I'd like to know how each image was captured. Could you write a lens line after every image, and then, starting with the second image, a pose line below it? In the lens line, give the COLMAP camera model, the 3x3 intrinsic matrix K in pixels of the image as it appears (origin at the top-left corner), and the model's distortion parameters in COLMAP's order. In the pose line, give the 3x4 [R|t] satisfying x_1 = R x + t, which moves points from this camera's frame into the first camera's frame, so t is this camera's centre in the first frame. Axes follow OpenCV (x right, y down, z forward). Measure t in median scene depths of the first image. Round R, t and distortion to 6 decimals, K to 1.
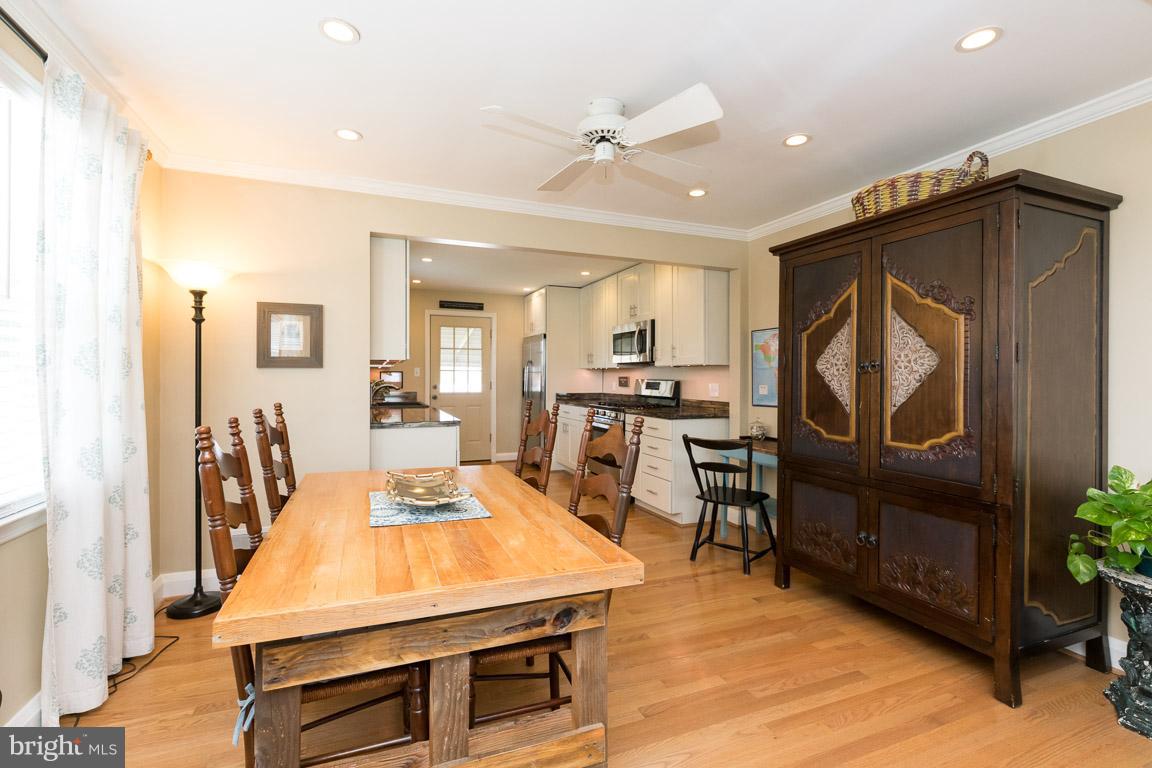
lens RADIAL K [[492.2, 0, 570.7], [0, 492.2, 376.9], [0, 0, 1]] dist [-0.015548, 0.000022]
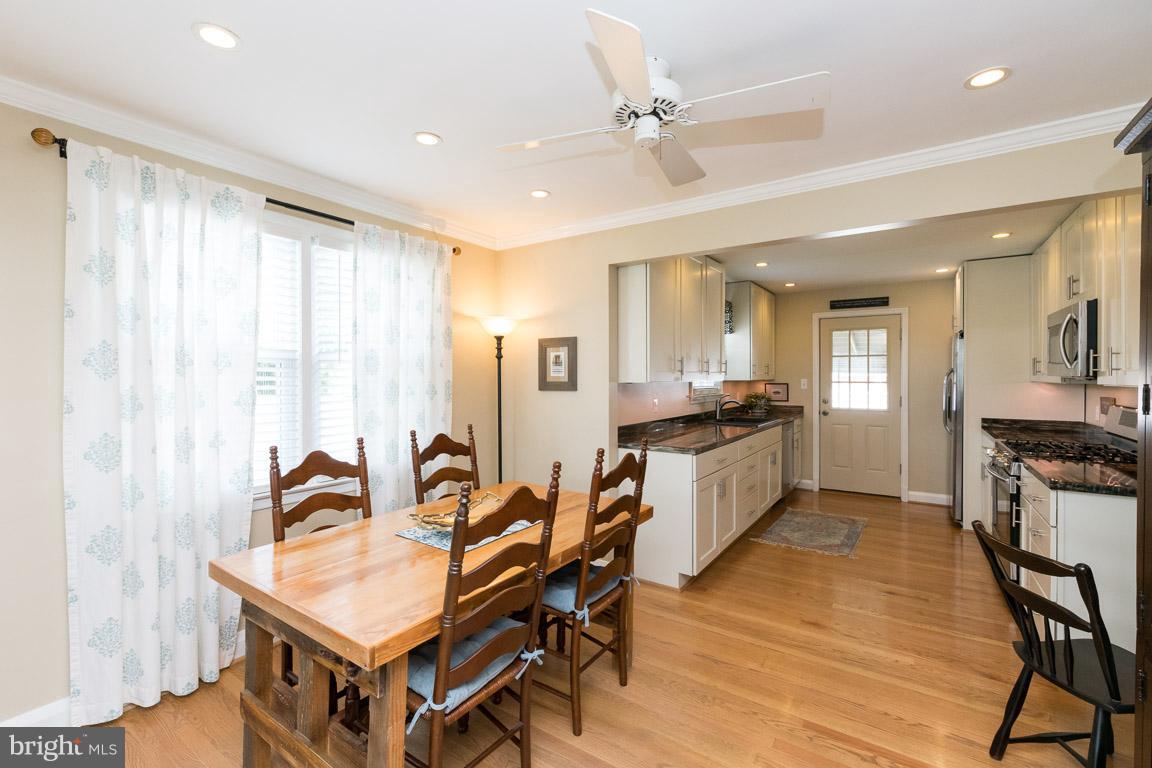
lens RADIAL K [[492.2, 0, 574.1], [0, 492.2, 377.0], [0, 0, 1]] dist [-0.015548, 0.000022]
pose [[0.561893, -0.004122, -0.827199, 0.286707], [0.002146, 0.999991, -0.003525, -0.029708], [0.827207, 0.000206, 0.561898, 0.213901]]
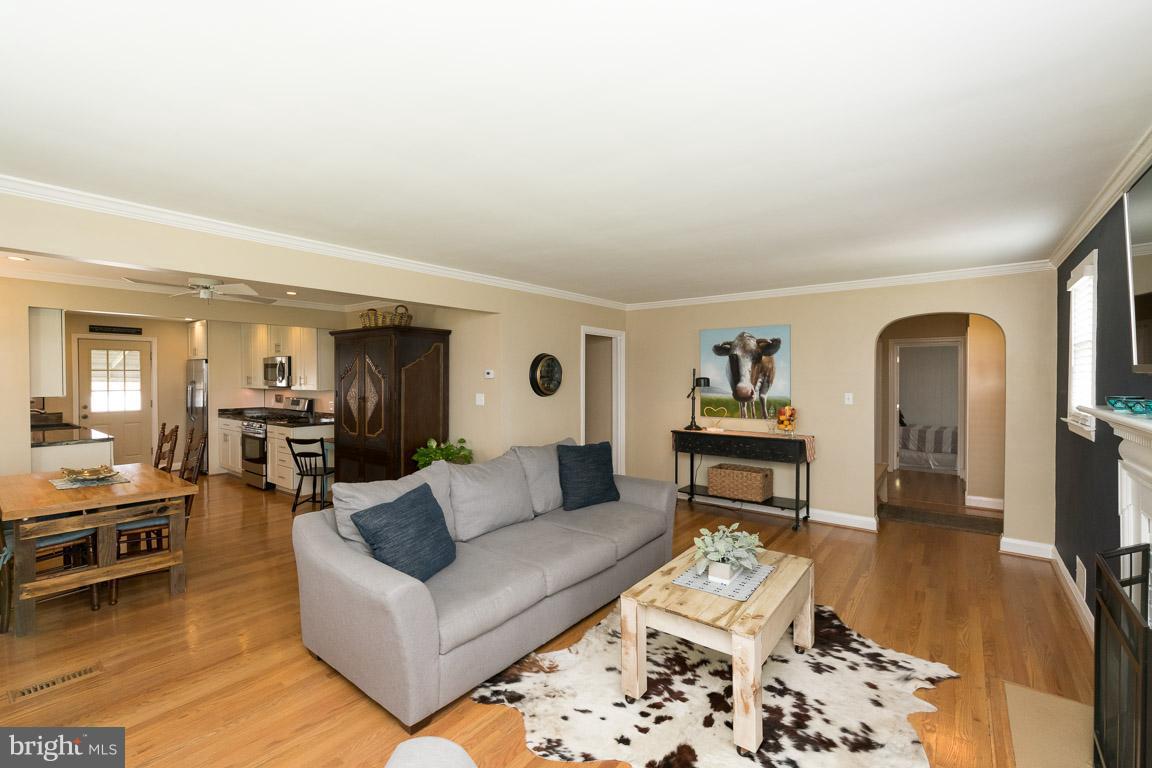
lens RADIAL K [[492.2, 0, 551.8], [0, 492.2, 376.4], [0, 0, 1]] dist [-0.015548, 0.000022]
pose [[0.874210, -0.010387, 0.485437, 0.141782], [0.010752, 0.999940, 0.002034, -0.054425], [-0.485430, 0.003441, 0.874269, -0.591433]]
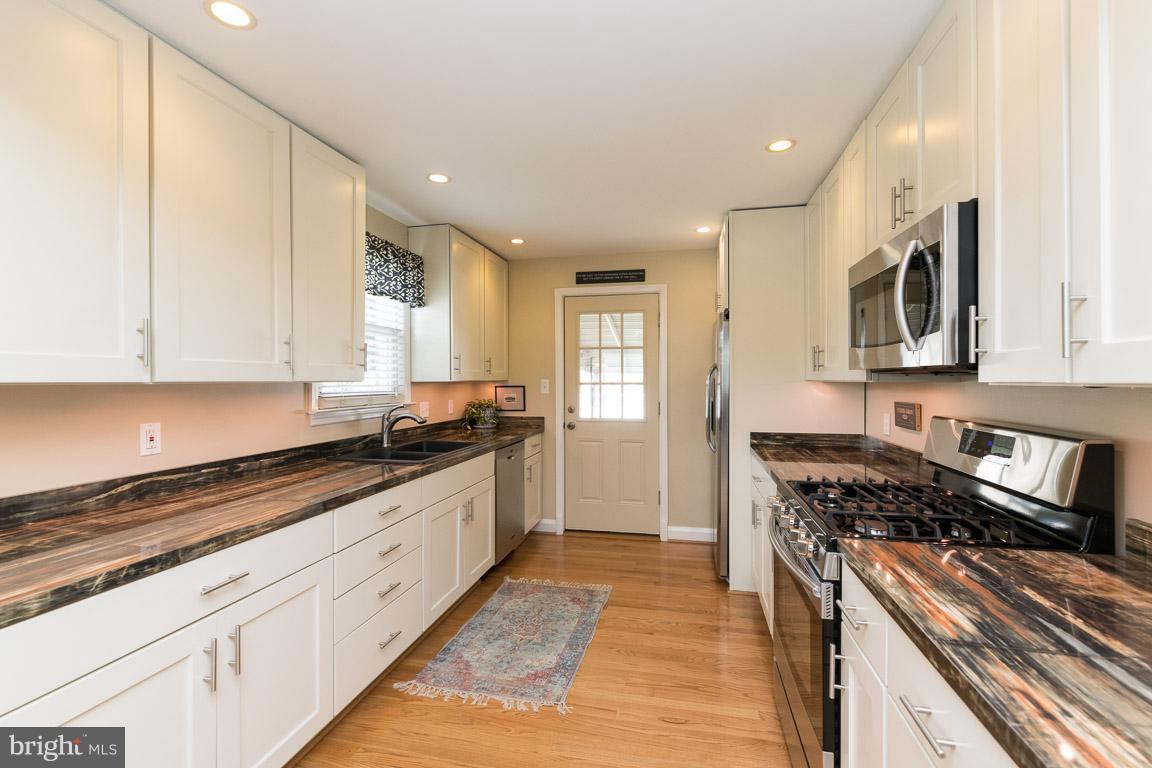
lens RADIAL K [[515.4, 0, 575.0], [0, 515.4, 380.8], [0, 0, 1]] dist [-0.017280, 0.000852]
pose [[0.836137, -0.006035, -0.548487, 0.140223], [0.007034, 0.999975, -0.000279, -0.024588], [0.548475, -0.003625, 0.836159, 0.661787]]
